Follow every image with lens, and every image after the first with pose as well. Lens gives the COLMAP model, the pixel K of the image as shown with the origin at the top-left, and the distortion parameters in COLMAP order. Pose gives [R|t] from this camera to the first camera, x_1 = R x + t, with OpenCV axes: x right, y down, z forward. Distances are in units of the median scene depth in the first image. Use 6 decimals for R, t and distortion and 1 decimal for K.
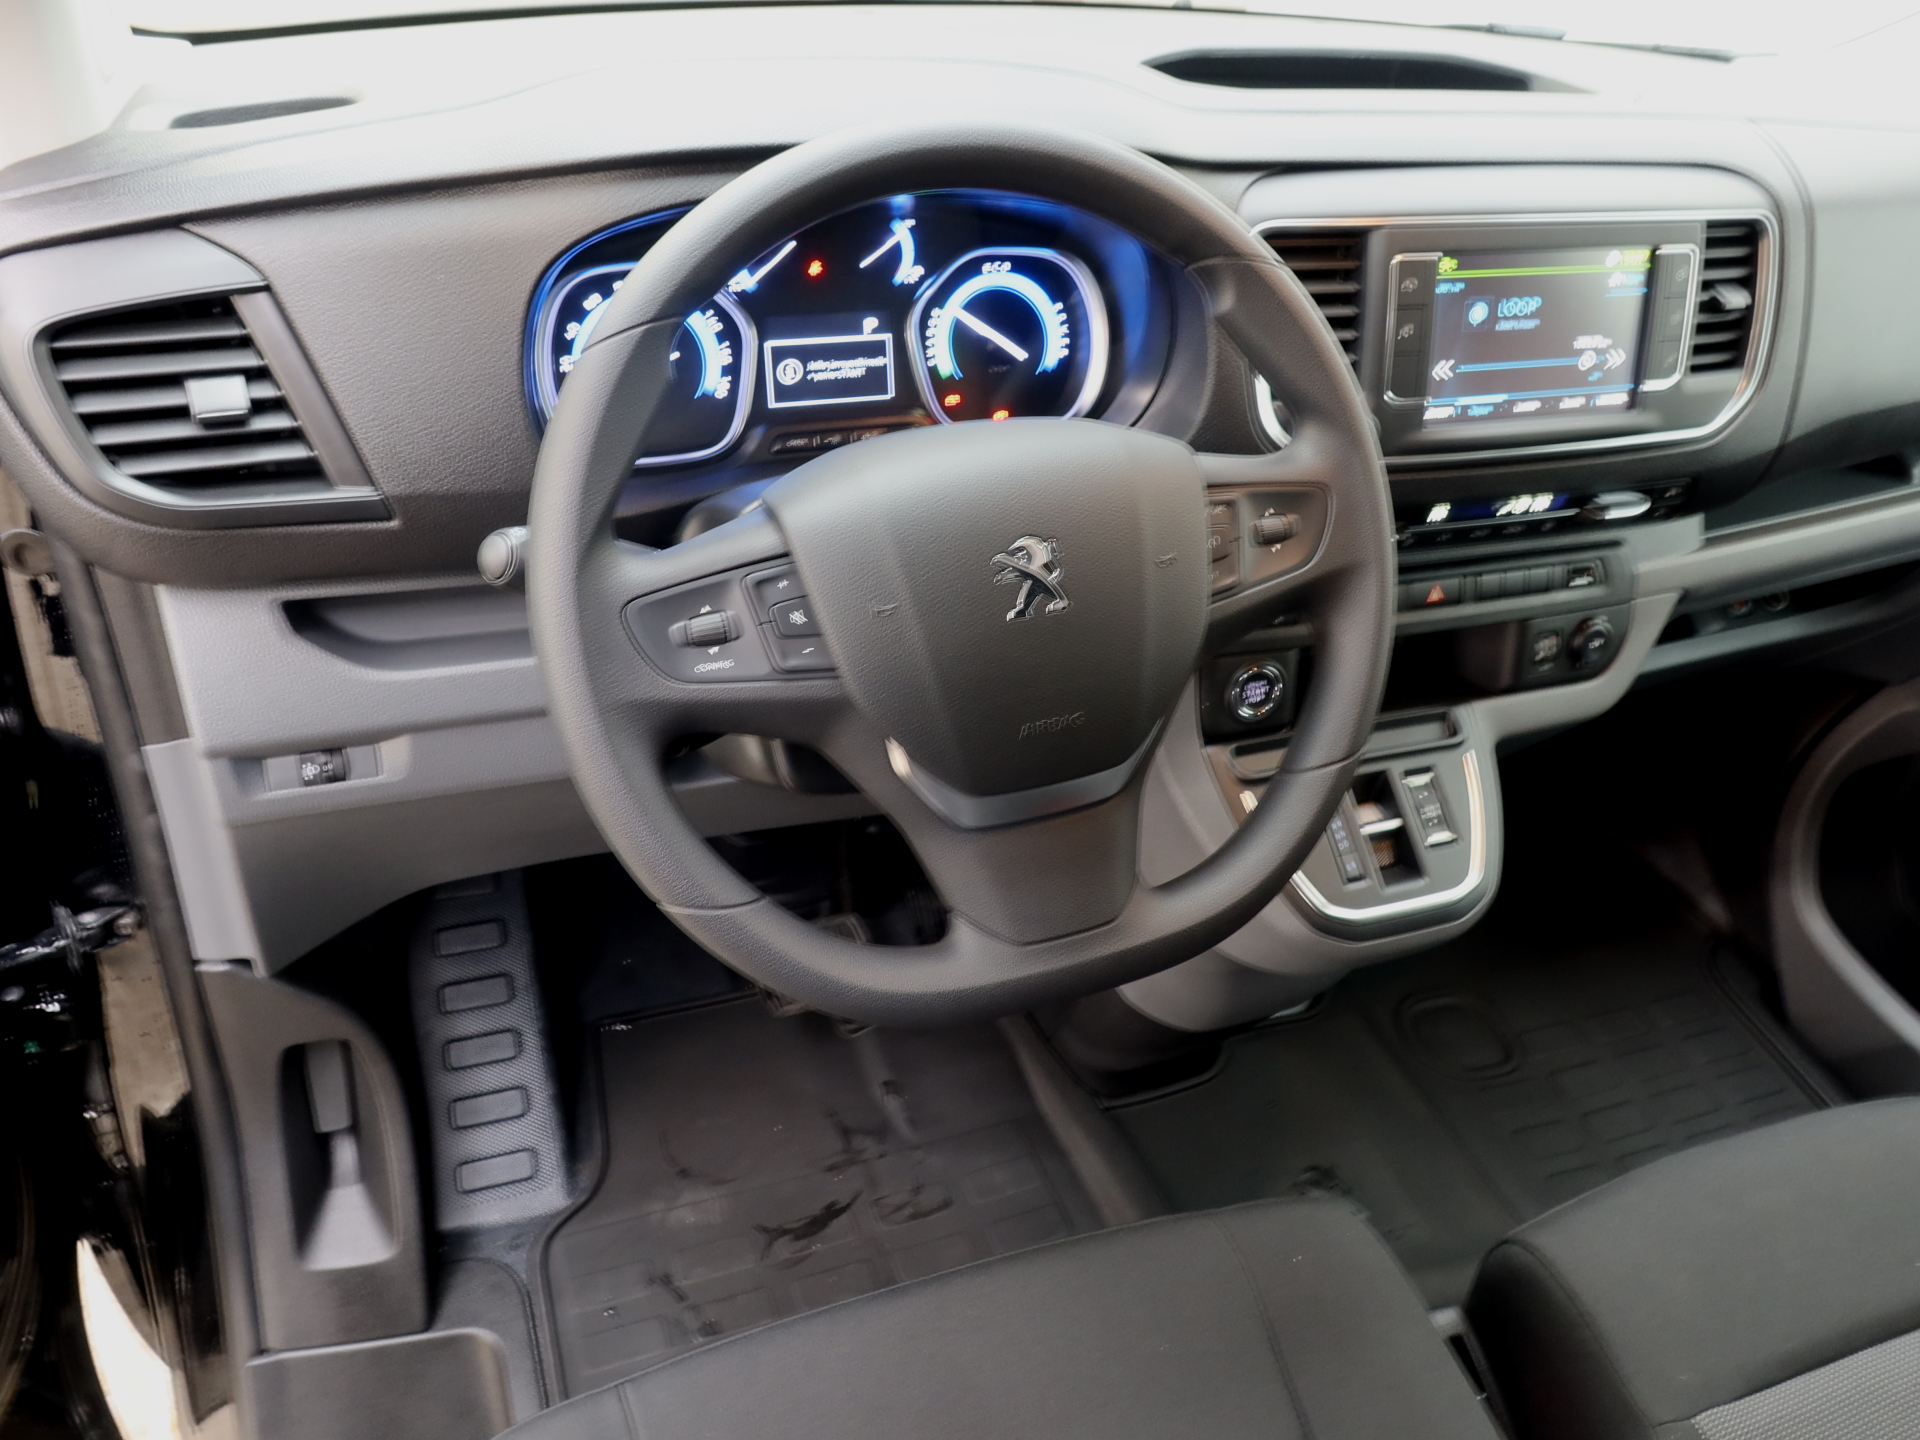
lens RADIAL K [[1466.2, 0, 961.2], [0, 1466.2, 723.3], [0, 0, 1]] dist [-0.013973, -0.001130]
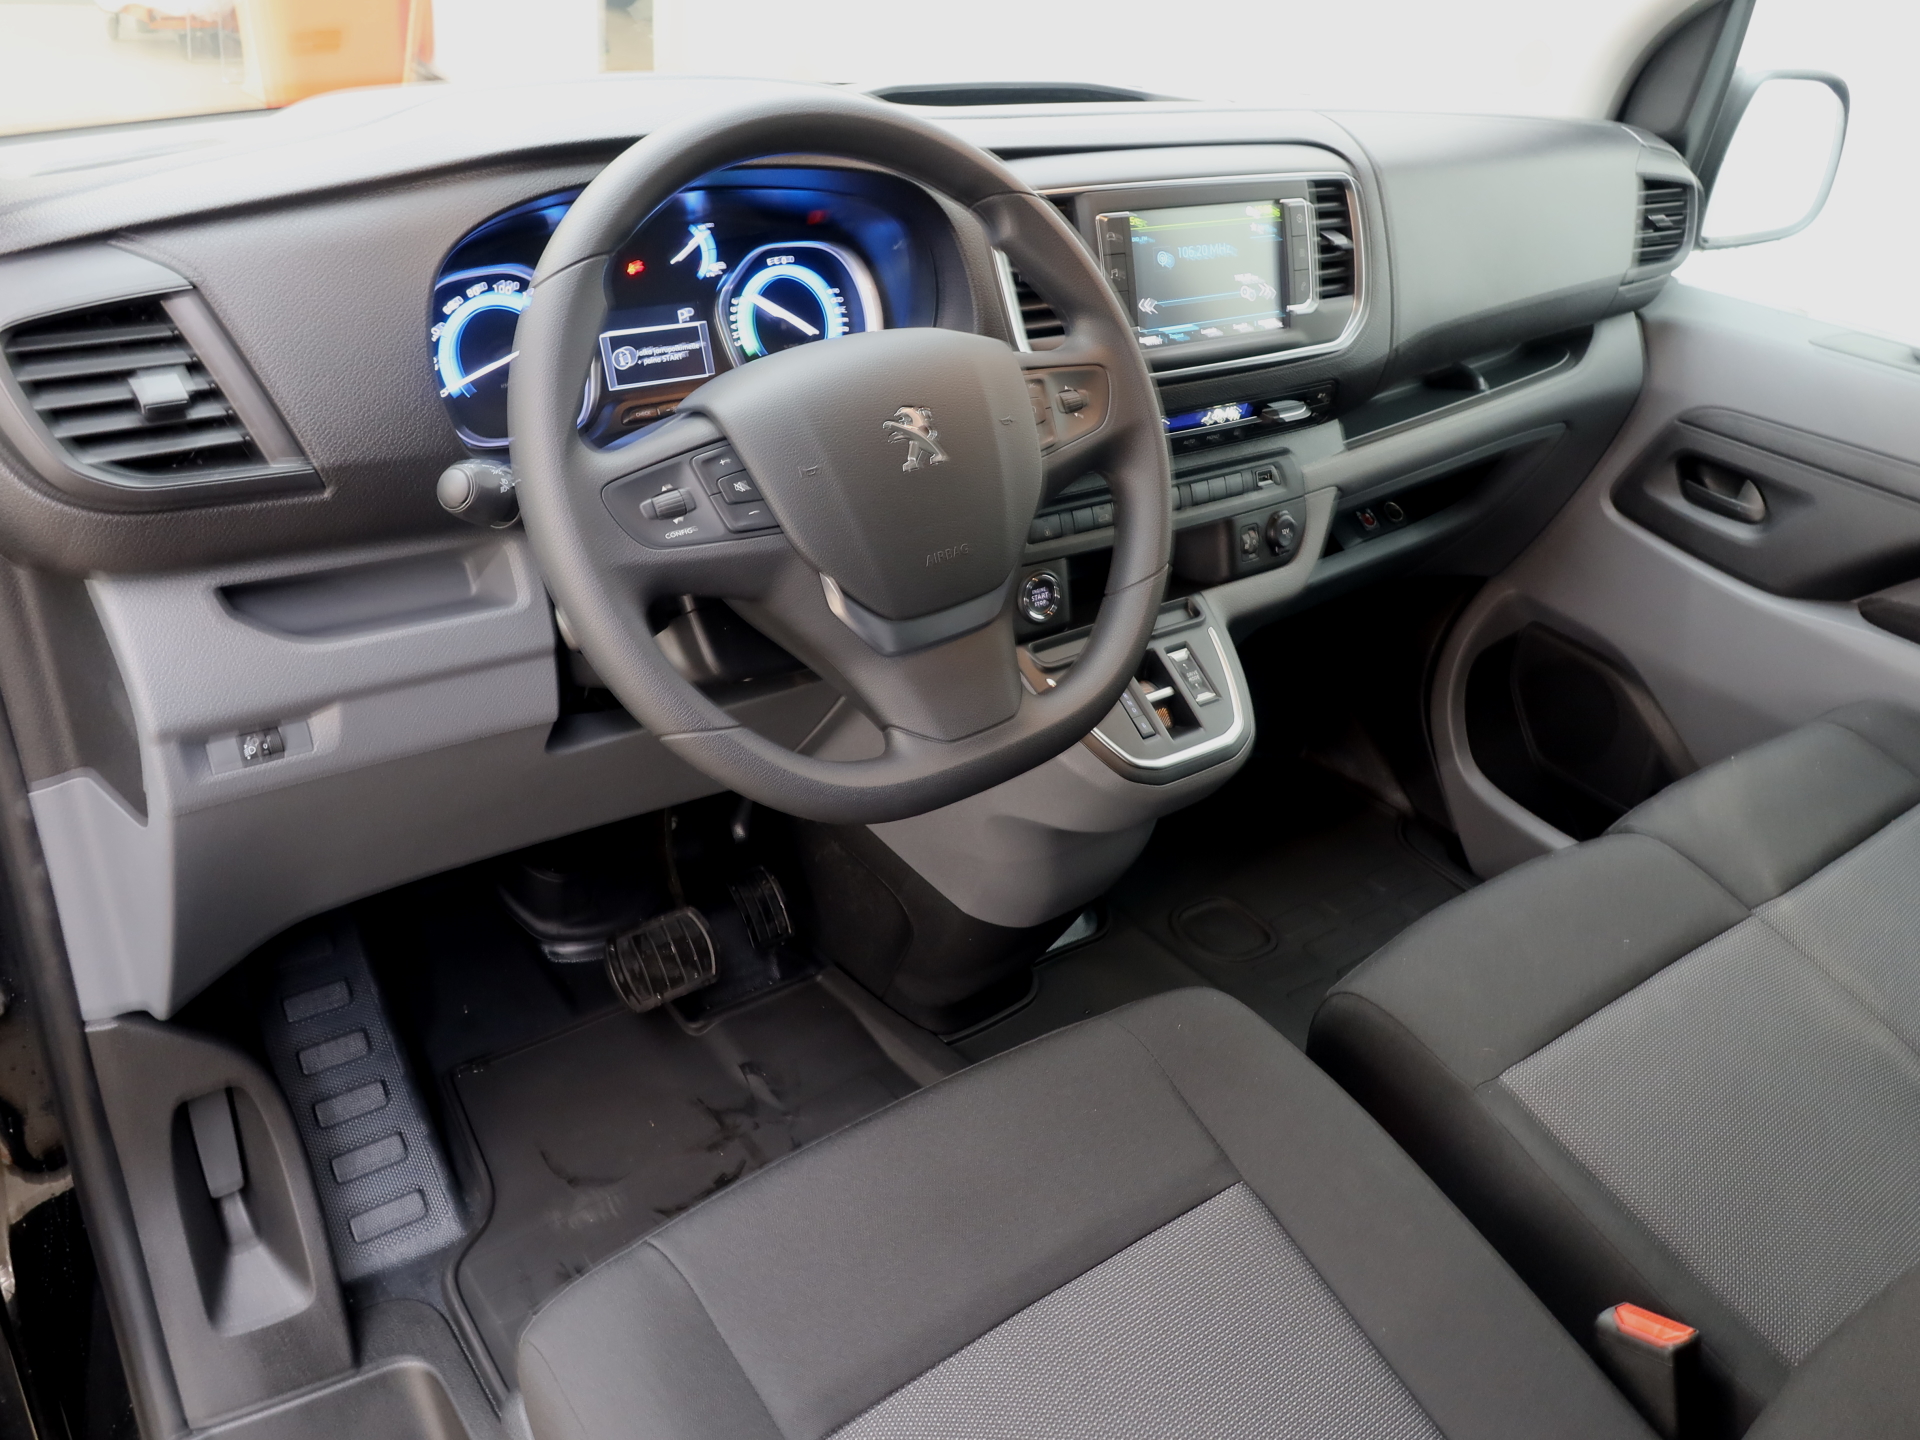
lens RADIAL K [[1466.2, 0, 961.2], [0, 1466.2, 723.3], [0, 0, 1]] dist [-0.013973, -0.001130]
pose [[0.957621, -0.162171, 0.238037, -0.177201], [0.183127, 0.980694, -0.068589, 0.163983], [-0.222318, 0.109274, 0.968831, -0.140419]]
